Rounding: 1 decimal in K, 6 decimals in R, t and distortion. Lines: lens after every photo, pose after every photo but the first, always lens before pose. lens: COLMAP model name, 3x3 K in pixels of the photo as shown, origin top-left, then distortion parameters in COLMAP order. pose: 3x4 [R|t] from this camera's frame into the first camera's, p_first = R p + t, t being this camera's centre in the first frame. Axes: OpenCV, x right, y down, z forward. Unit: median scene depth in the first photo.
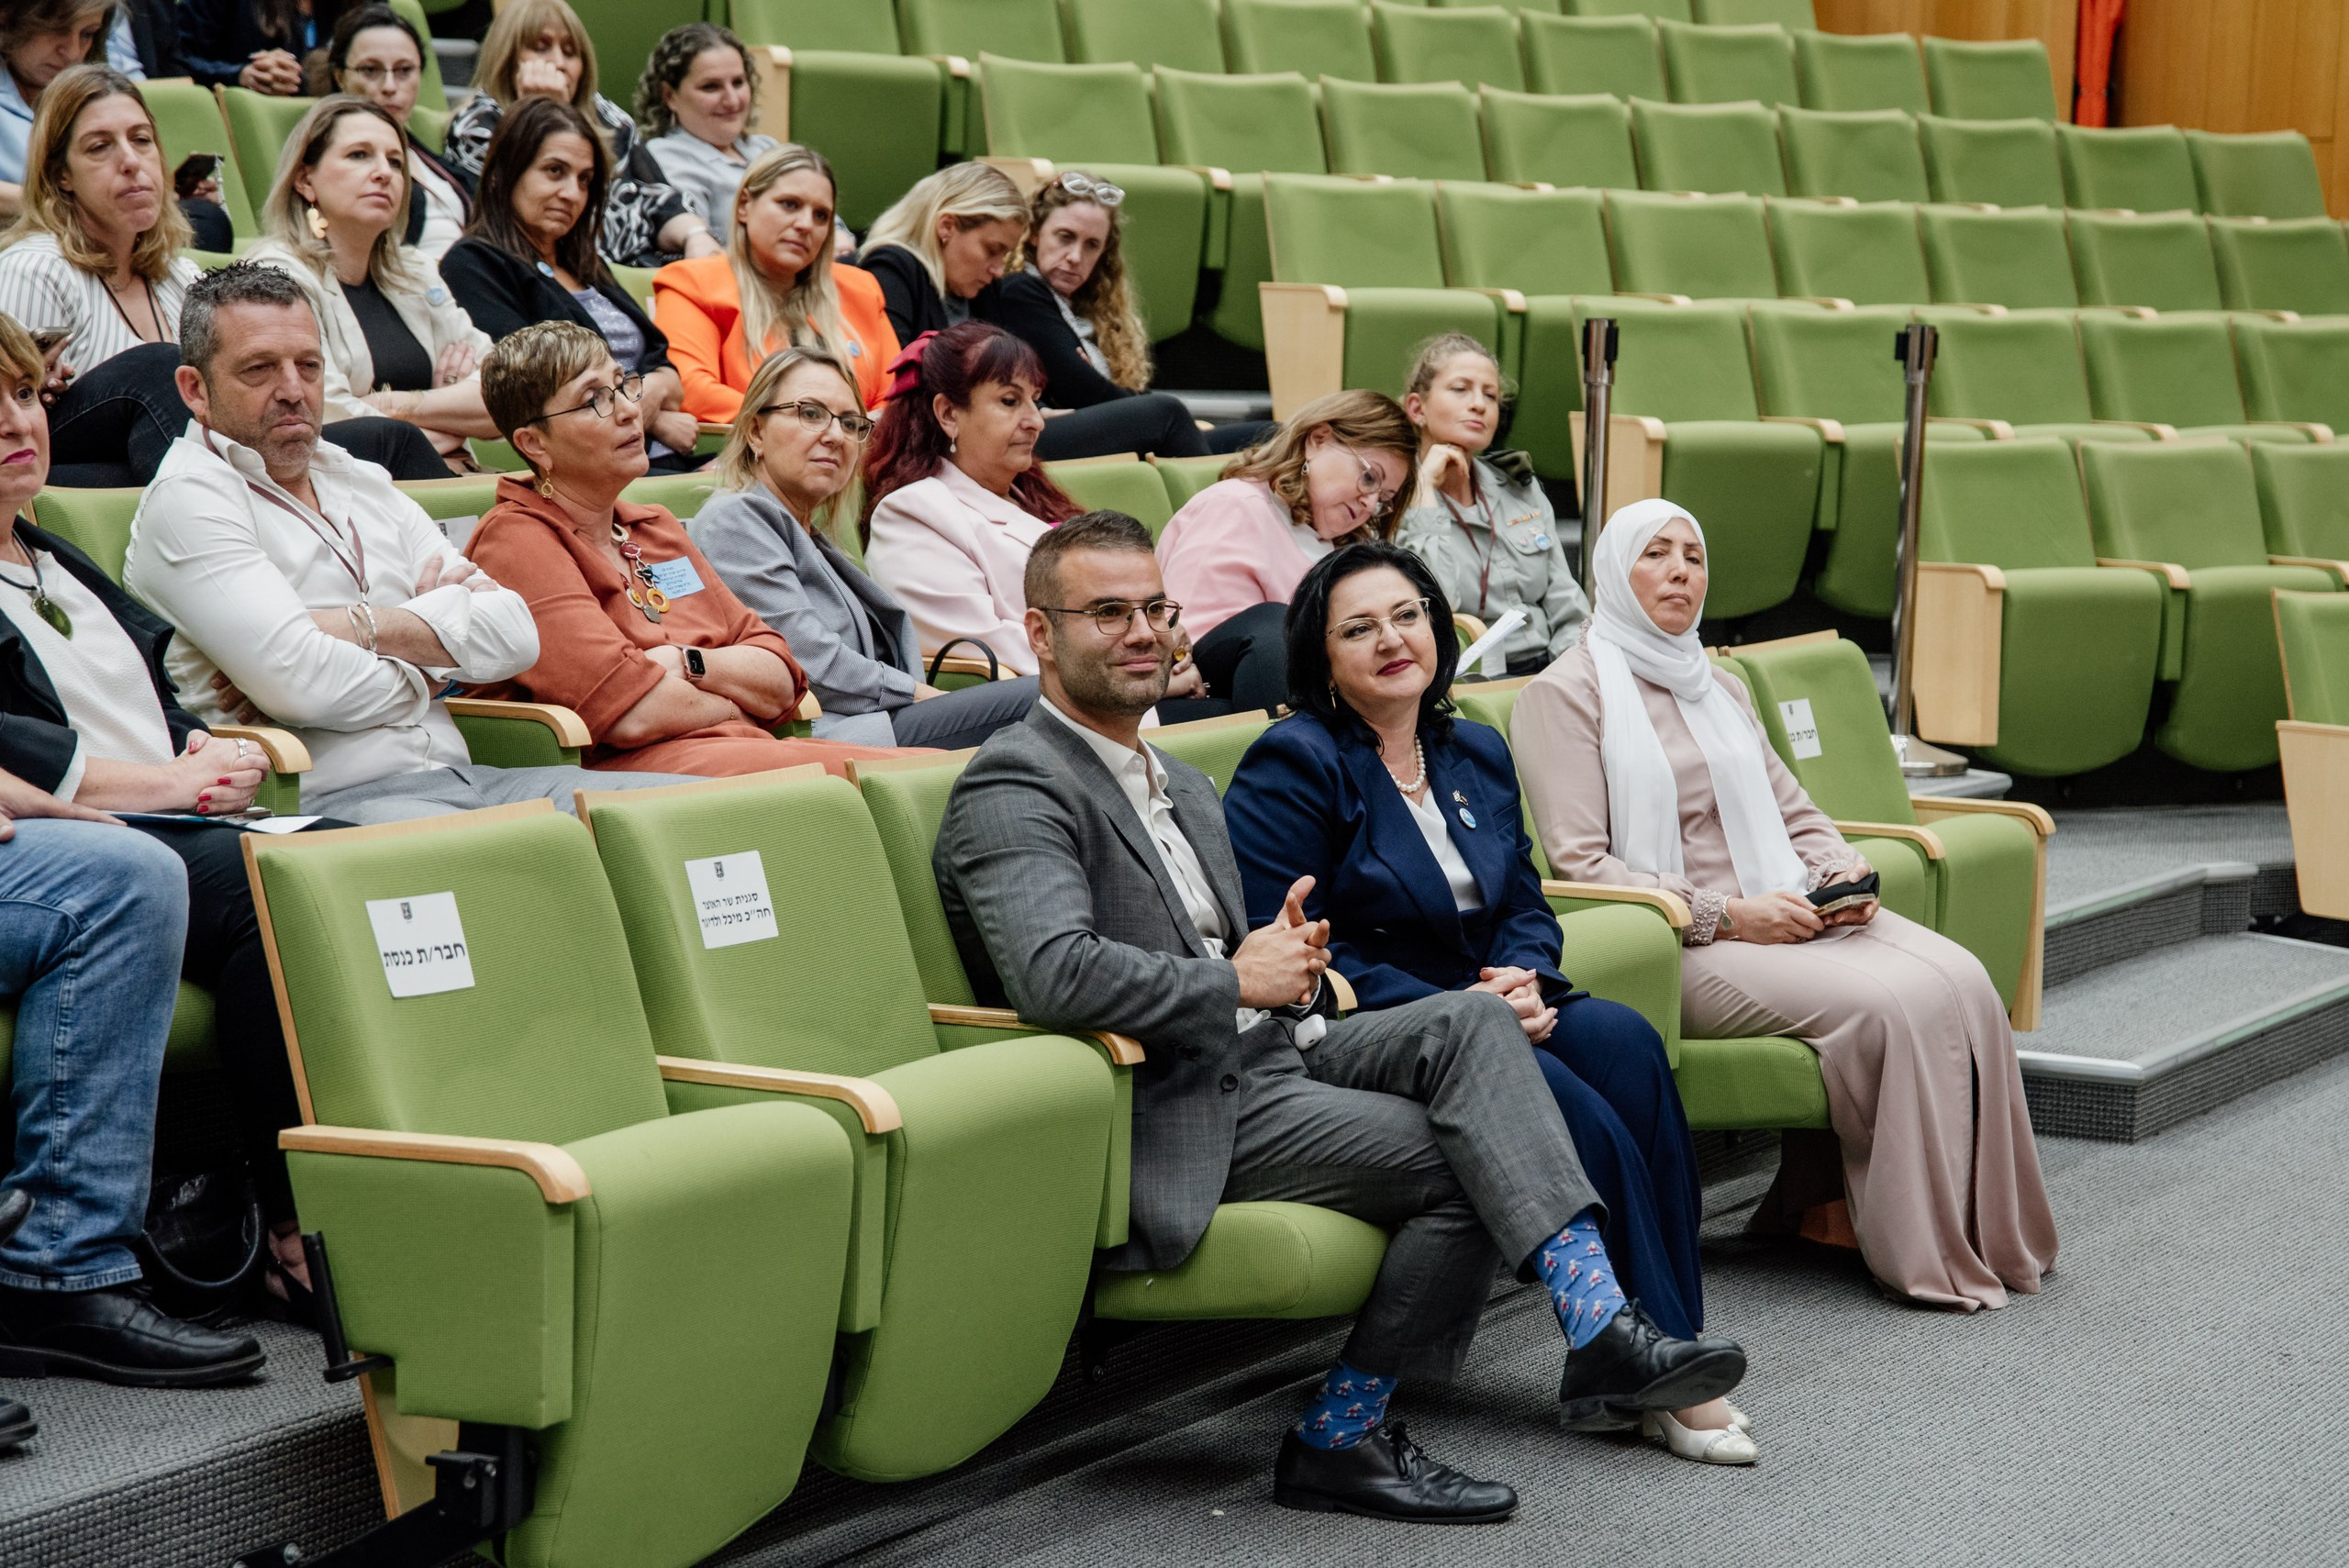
lens RADIAL K [[4653.5, 0, 1266.7], [0, 4653.5, 760.0], [0, 0, 1]] dist [0.146196, 0.000000]
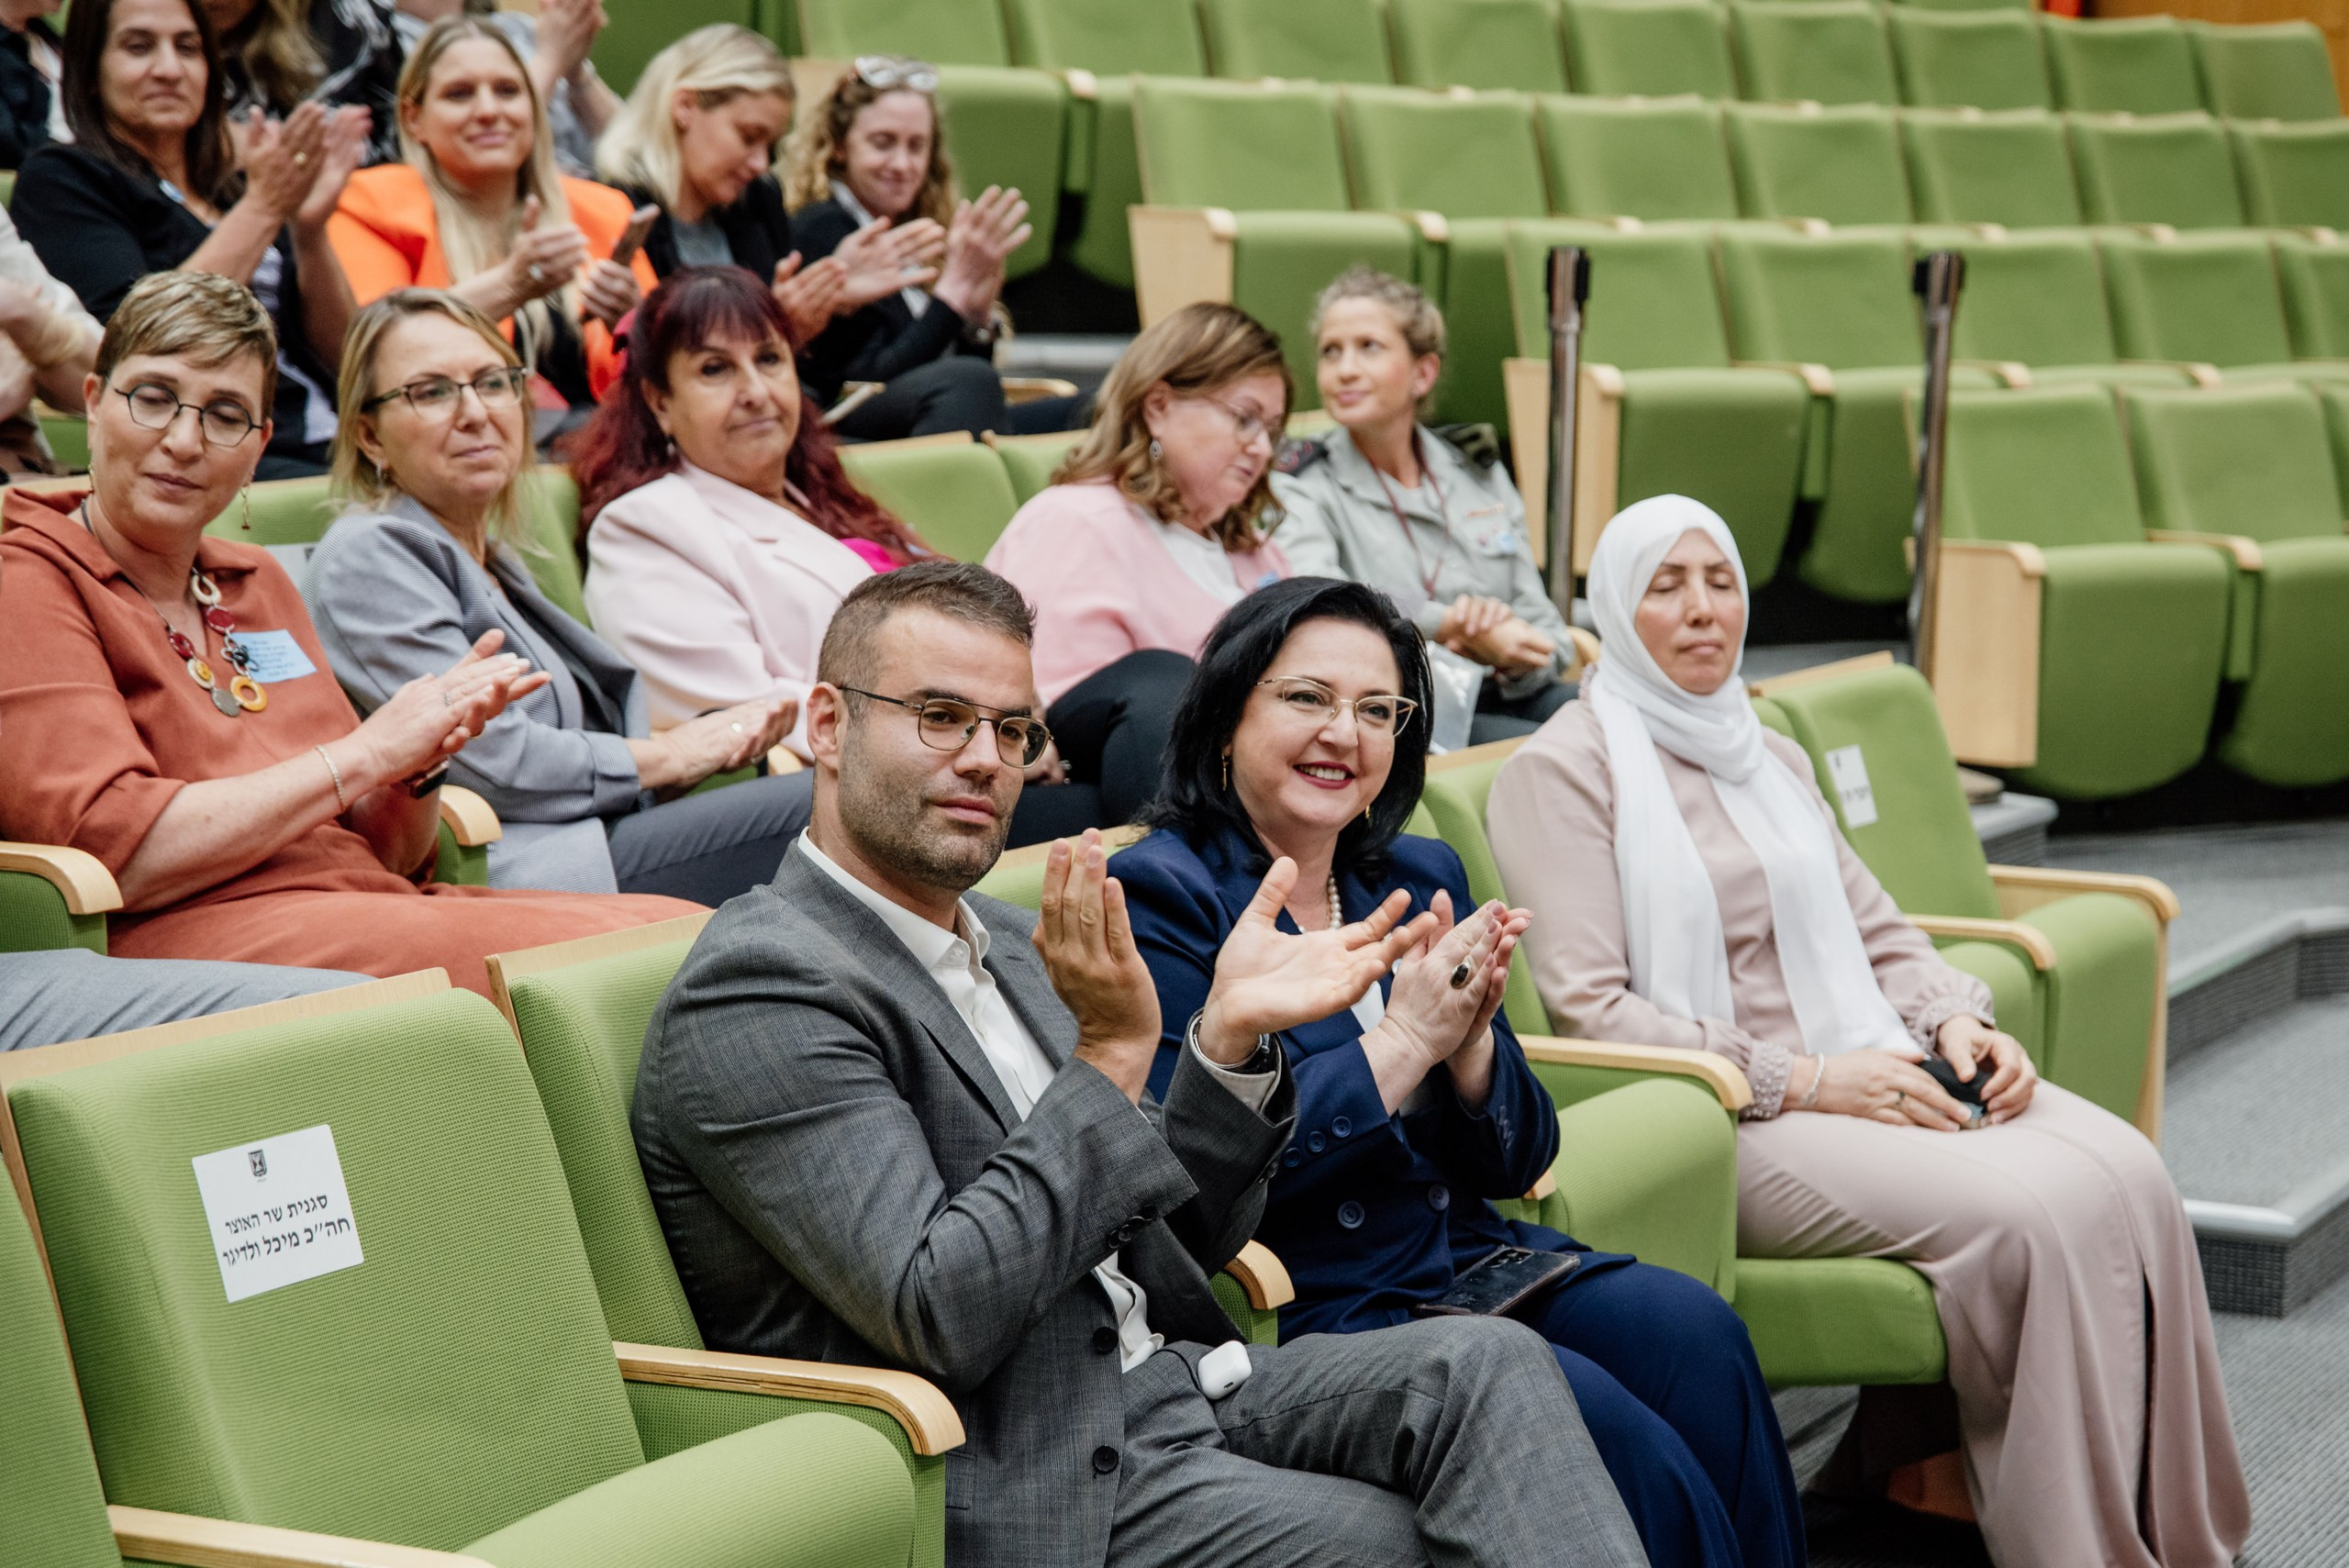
lens RADIAL K [[5027.8, 0, 1266.0], [0, 5027.8, 817.9], [0, 0, 1]] dist [0.241537, 0.000000]
pose [[0.999640, -0.011306, 0.024318, -0.000813], [0.010867, 0.999777, 0.018107, -0.021976], [-0.024517, -0.017836, 0.999540, 0.226888]]
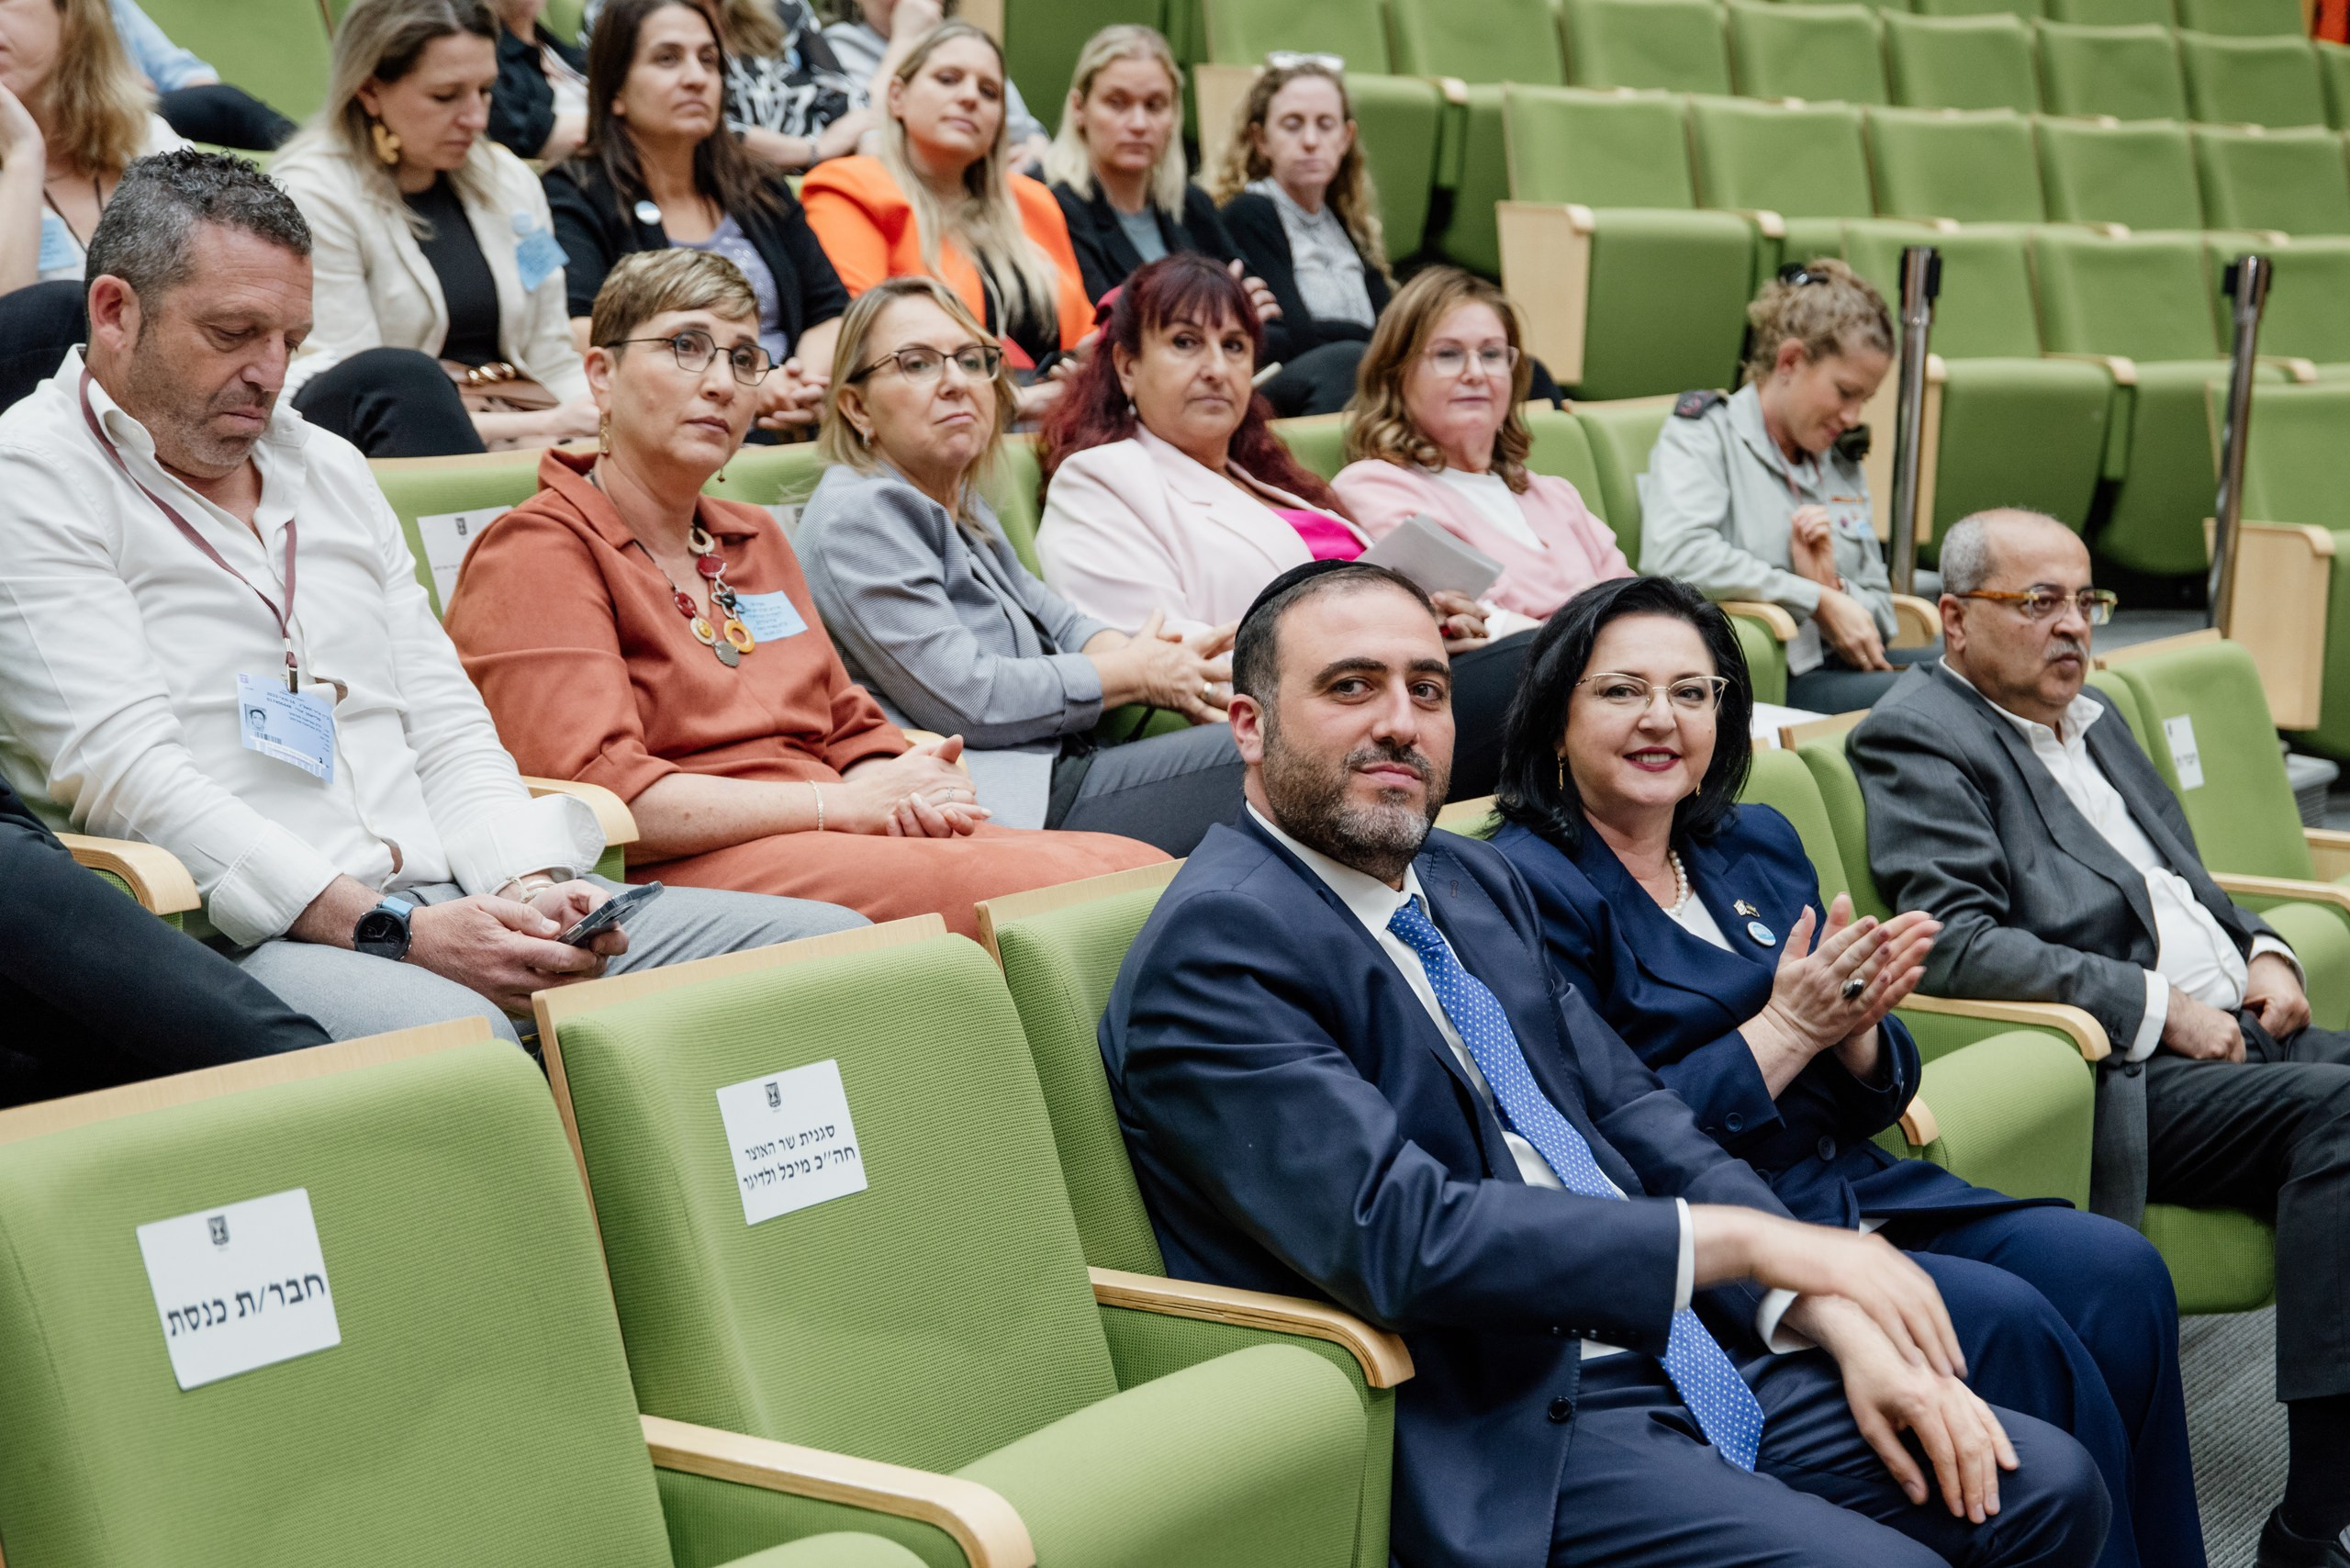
lens RADIAL K [[4423.1, 0, 1241.5], [0, 4423.1, 872.3], [0, 0, 1]] dist [0.122015, 0.000000]
pose [[0.998579, 0.018454, -0.049998, -0.014464], [-0.016031, 0.998698, 0.048423, -0.026475], [0.050826, -0.047552, 0.997575, 0.261654]]
